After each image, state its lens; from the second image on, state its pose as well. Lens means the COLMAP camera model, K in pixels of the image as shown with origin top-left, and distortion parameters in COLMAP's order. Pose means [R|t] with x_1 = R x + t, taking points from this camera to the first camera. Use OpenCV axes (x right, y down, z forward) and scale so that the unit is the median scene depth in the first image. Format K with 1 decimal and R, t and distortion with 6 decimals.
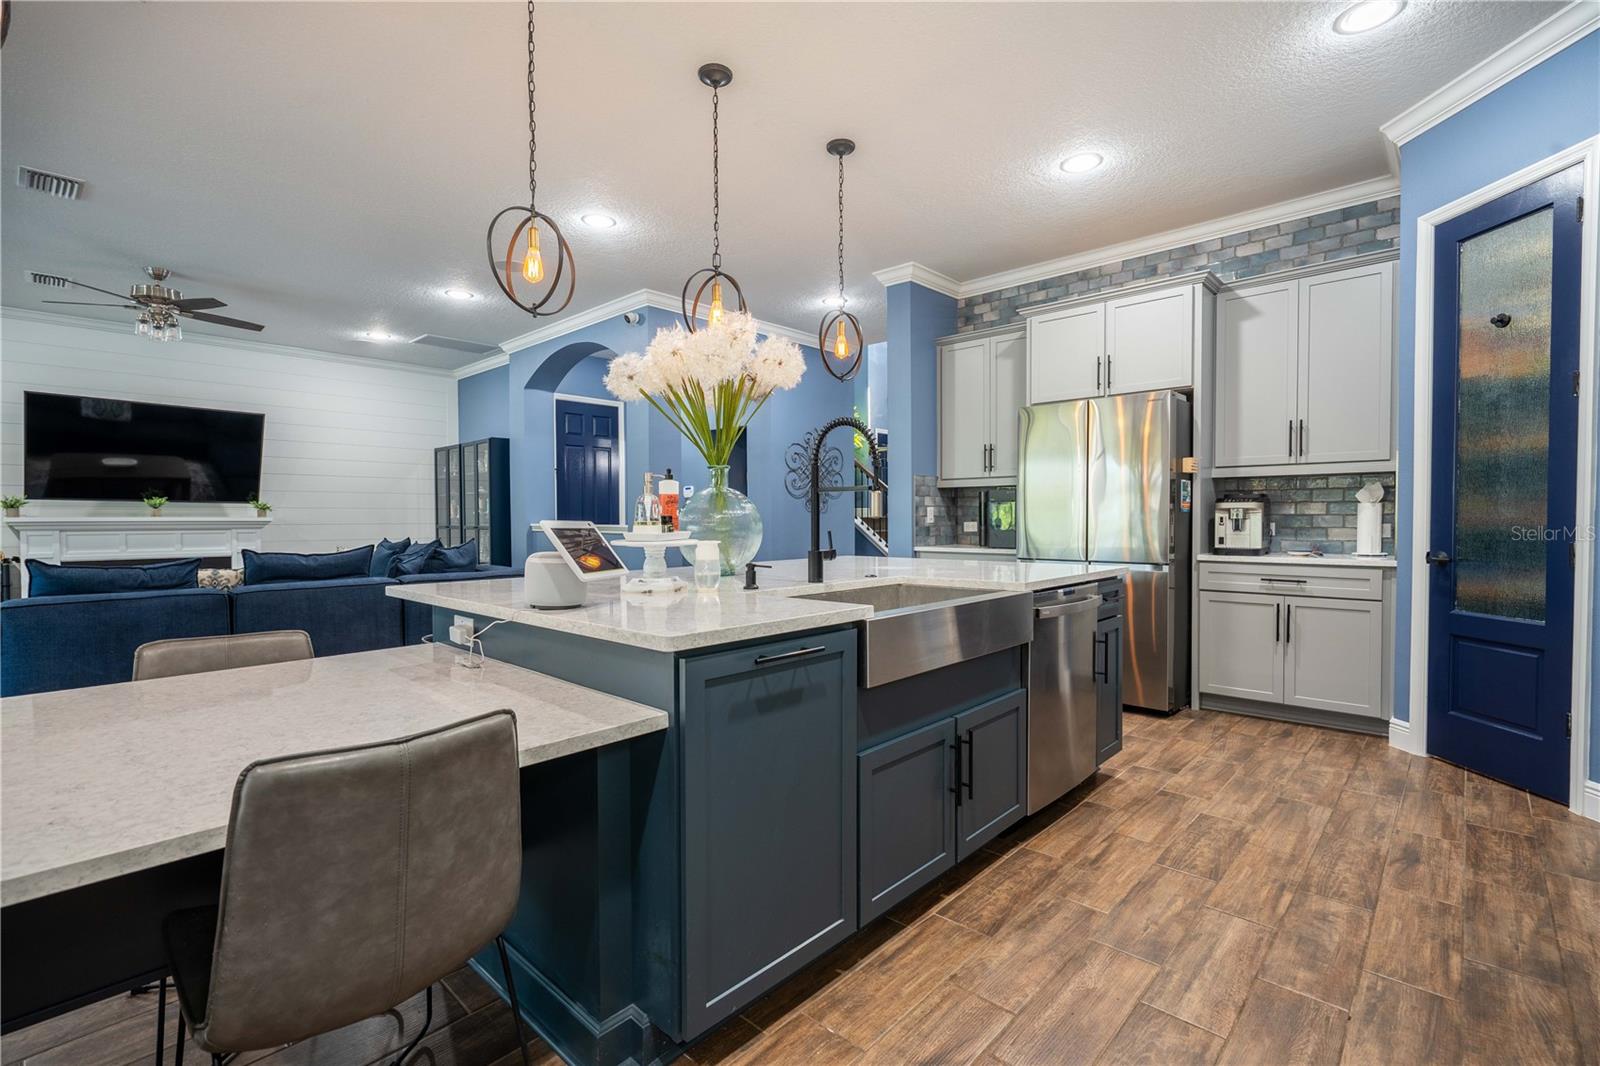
lens RADIAL K [[716.9, 0, 800.0], [0, 716.9, 535.2], [0, 0, 1]] dist [-0.001357, -0.000247]
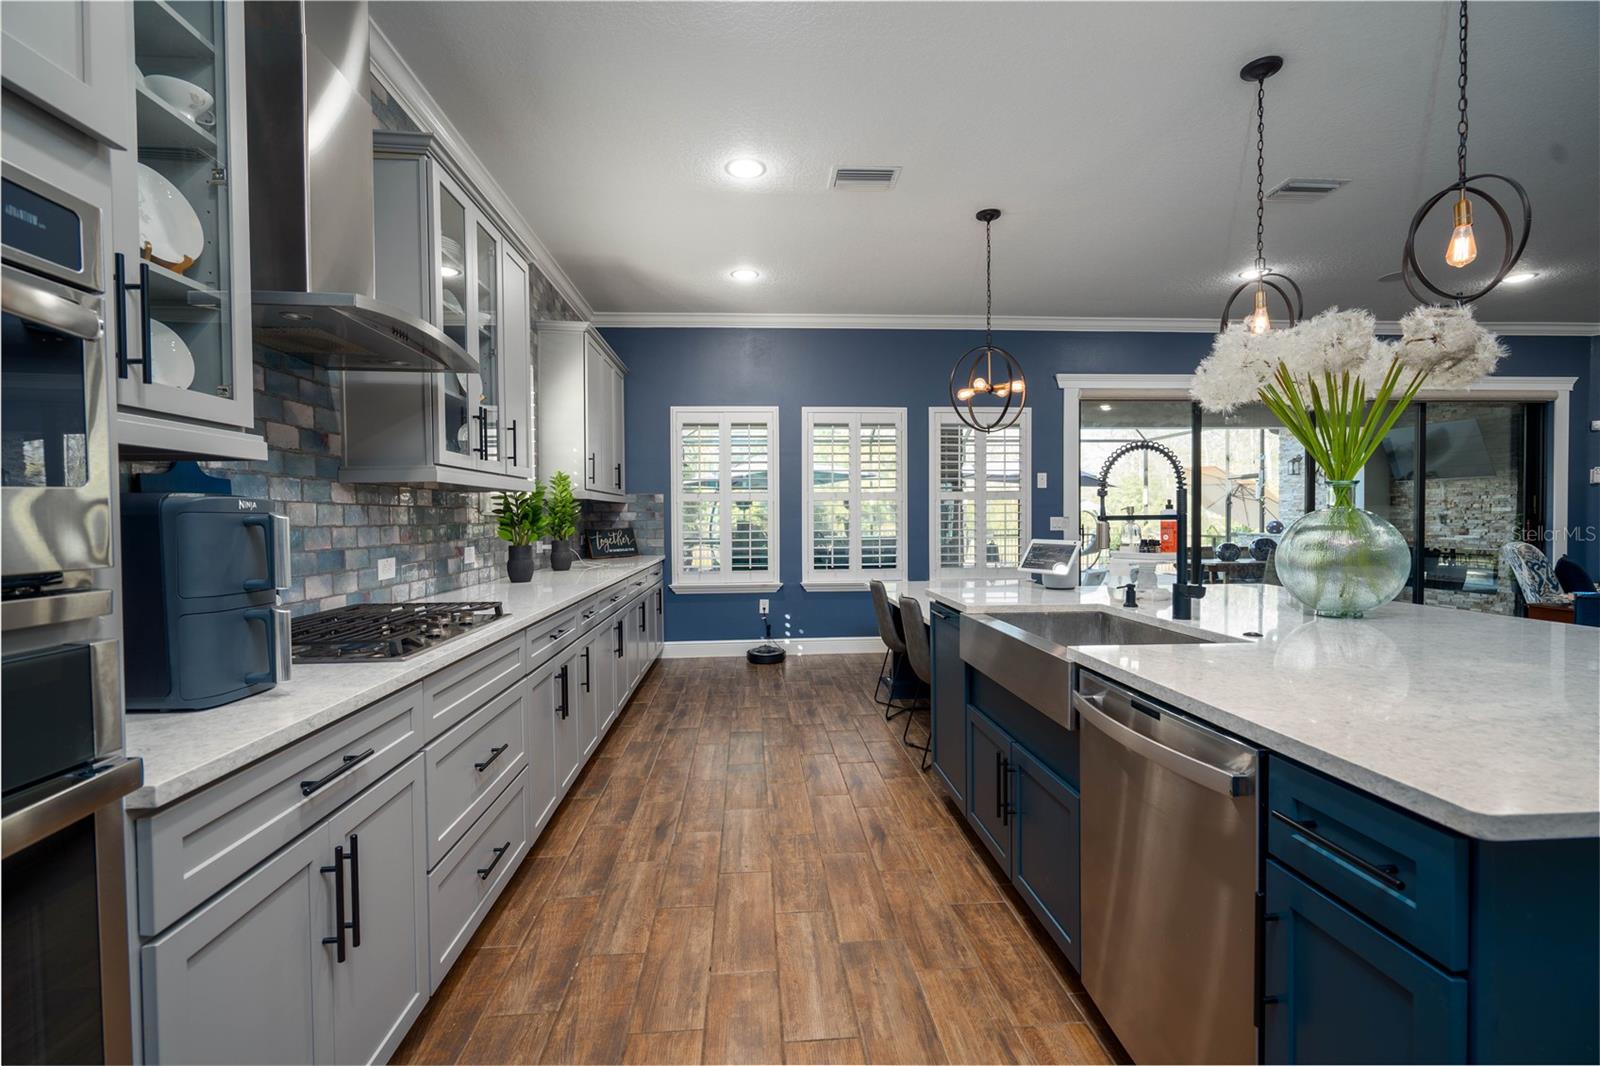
lens RADIAL K [[716.9, 0, 803.0], [0, 716.9, 532.7], [0, 0, 1]] dist [-0.001357, -0.000247]
pose [[-0.676370, 0.026866, -0.736072, 0.392333], [-0.005605, 0.999118, 0.041617, -0.030050], [0.736541, 0.032274, -0.675622, 0.488723]]
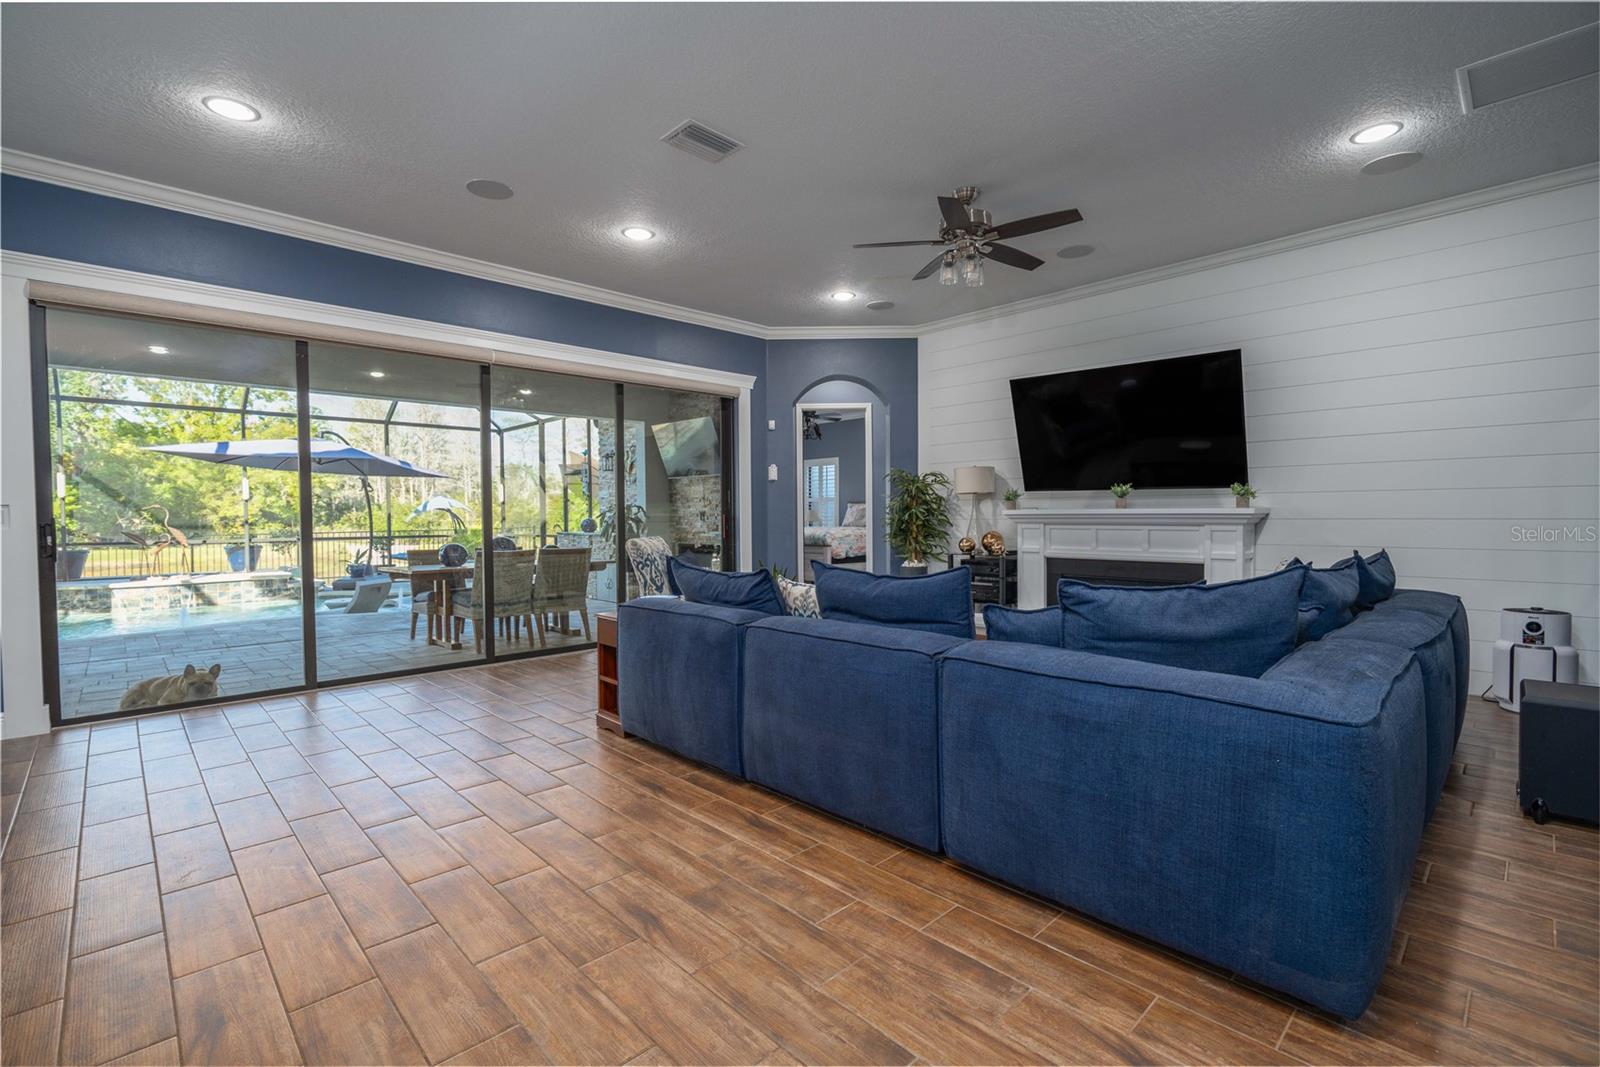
lens RADIAL K [[716.9, 0, 800.5], [0, 716.9, 534.8], [0, 0, 1]] dist [-0.001357, -0.000247]
pose [[-0.052945, 0.033033, -0.998051, -0.085691], [-0.017047, 0.999277, 0.033978, -0.018880], [0.998452, 0.018813, -0.052344, 0.749254]]
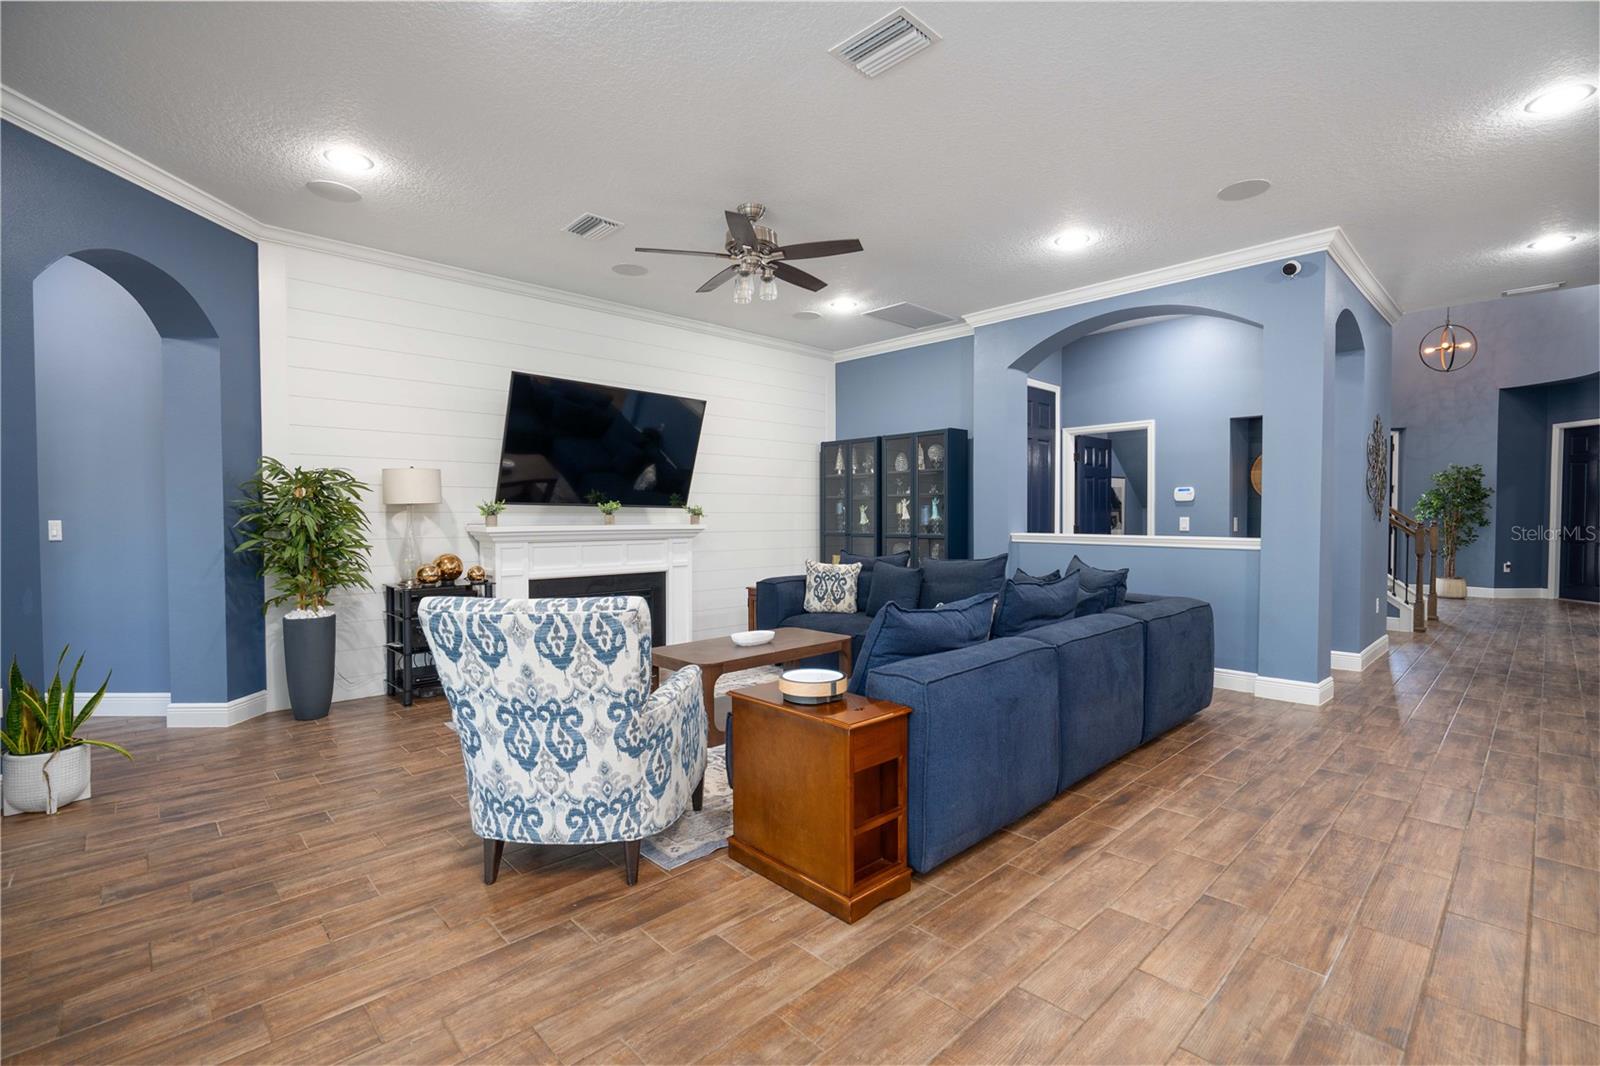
lens RADIAL K [[716.9, 0, 802.1], [0, 716.9, 533.3], [0, 0, 1]] dist [-0.001357, -0.000247]
pose [[0.998281, 0.003445, -0.058502, -0.688055], [-0.003433, 0.999994, 0.000295, -0.018557], [0.058502, -0.000093, 0.998287, 0.201348]]
